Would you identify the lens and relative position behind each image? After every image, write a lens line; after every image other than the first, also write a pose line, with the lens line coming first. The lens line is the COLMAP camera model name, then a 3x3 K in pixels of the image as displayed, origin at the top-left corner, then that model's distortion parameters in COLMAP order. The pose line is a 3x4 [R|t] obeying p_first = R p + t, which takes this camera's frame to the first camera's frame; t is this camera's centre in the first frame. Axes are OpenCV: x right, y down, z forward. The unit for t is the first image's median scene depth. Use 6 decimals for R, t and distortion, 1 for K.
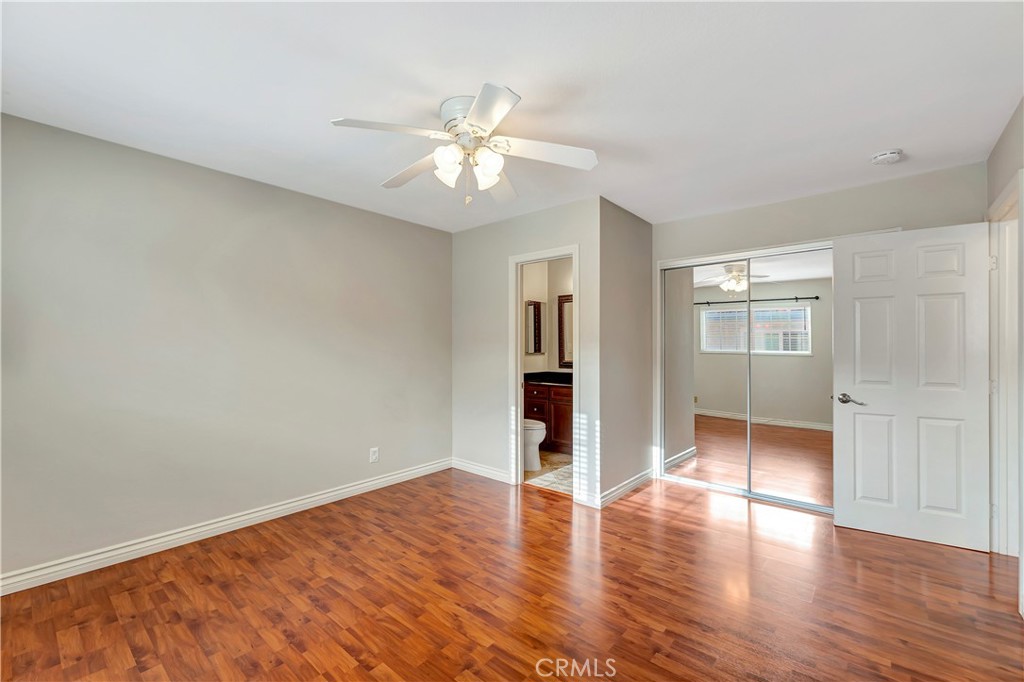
lens RADIAL K [[428.1, 0, 528.2], [0, 428.1, 345.7], [0, 0, 1]] dist [0.005683, -0.000333]
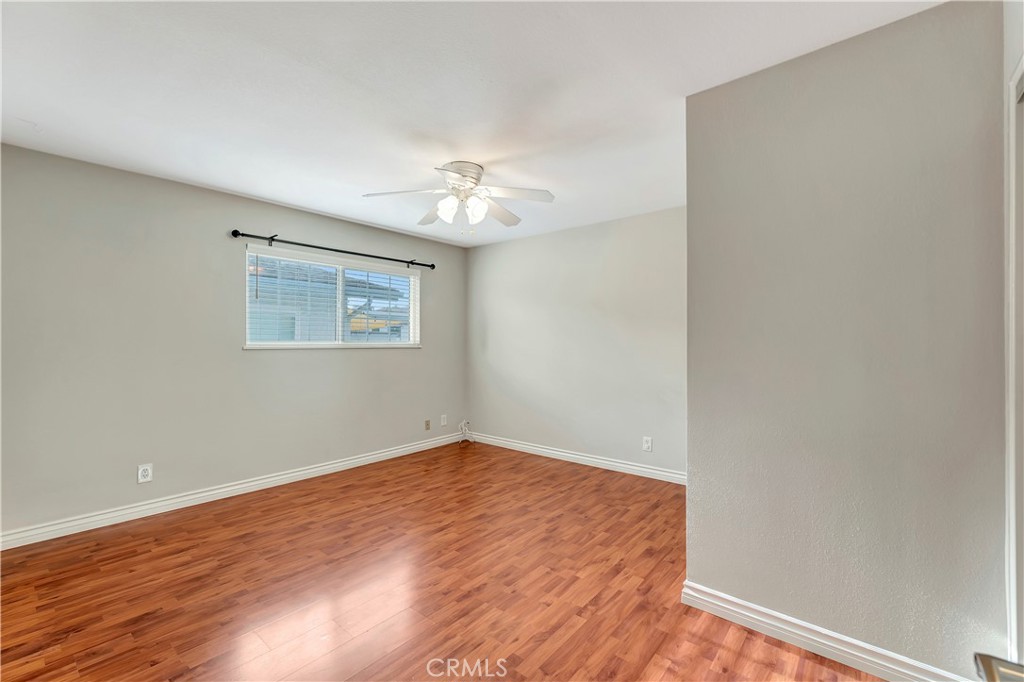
lens RADIAL K [[428.1, 0, 510.6], [0, 428.1, 342.1], [0, 0, 1]] dist [0.005683, -0.000333]
pose [[-0.011773, -0.005011, -0.999918, 0.994120], [0.001954, 0.999985, -0.005035, 0.006983], [0.999929, -0.002013, -0.011764, 0.945691]]
